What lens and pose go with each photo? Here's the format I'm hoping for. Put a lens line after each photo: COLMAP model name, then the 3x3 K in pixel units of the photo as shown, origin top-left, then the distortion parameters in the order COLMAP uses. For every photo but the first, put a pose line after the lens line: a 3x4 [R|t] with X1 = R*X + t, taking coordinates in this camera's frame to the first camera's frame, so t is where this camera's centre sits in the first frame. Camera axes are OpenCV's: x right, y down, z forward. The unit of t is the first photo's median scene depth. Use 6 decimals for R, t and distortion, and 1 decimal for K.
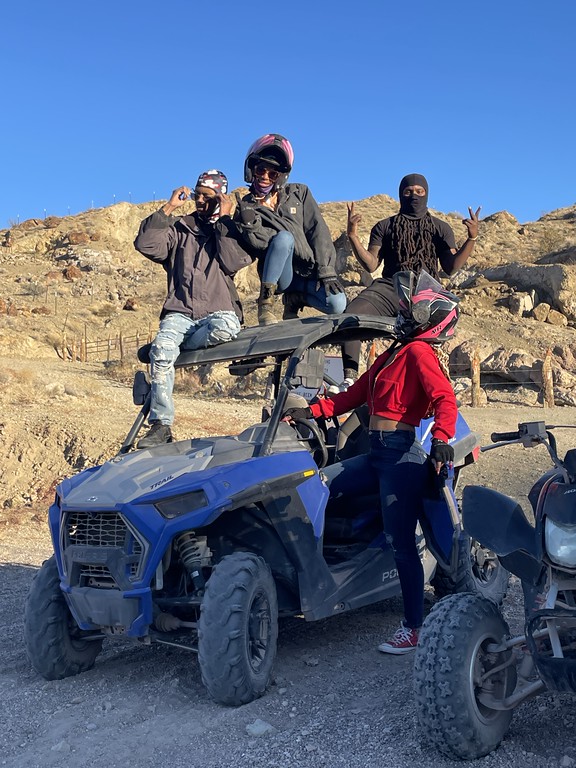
lens RADIAL K [[1024.2, 0, 253.1], [0, 1024.2, 355.3], [0, 0, 1]] dist [0.082353, -0.091408]
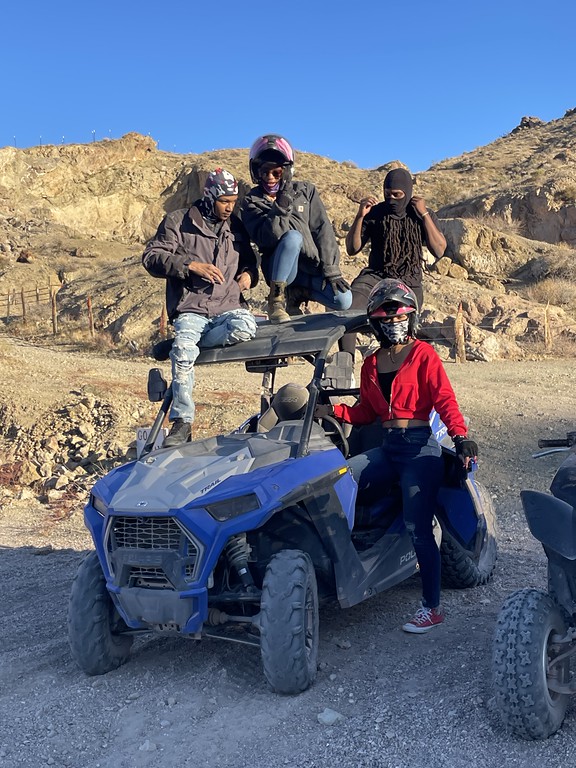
lens RADIAL K [[1028.3, 0, 285.5], [0, 1028.3, 363.6], [0, 0, 1]] dist [0.100438, -0.132624]
pose [[0.990946, -0.019043, 0.132907, -0.137440], [0.011354, 0.998230, 0.058378, -0.056044], [-0.133783, -0.056340, 0.989408, -0.037936]]
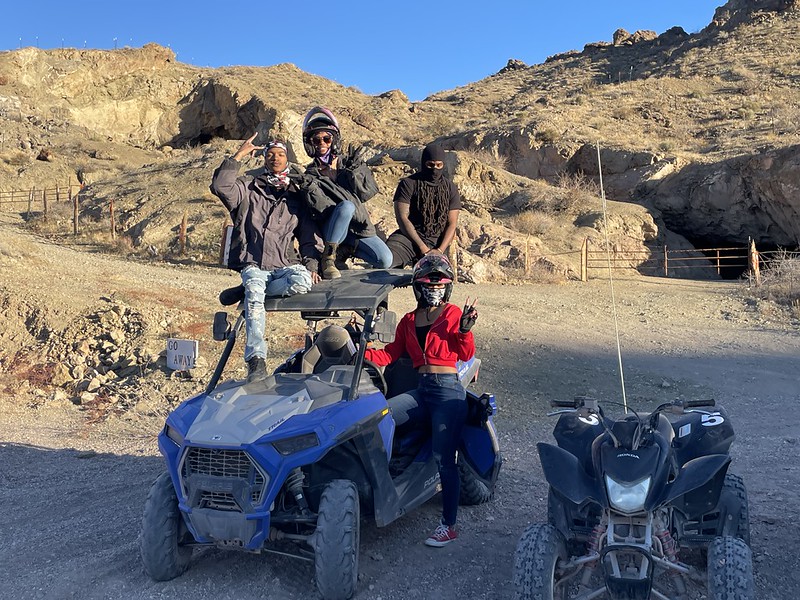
lens RADIAL K [[936.3, 0, 408.7], [0, 936.3, 265.1], [0, 0, 1]] dist [0.100193, -0.172707]
pose [[0.964892, 0.032774, 0.260595, -0.216310], [-0.047992, 0.997480, 0.052250, -0.122989], [-0.258226, -0.062922, 0.964033, -0.111088]]
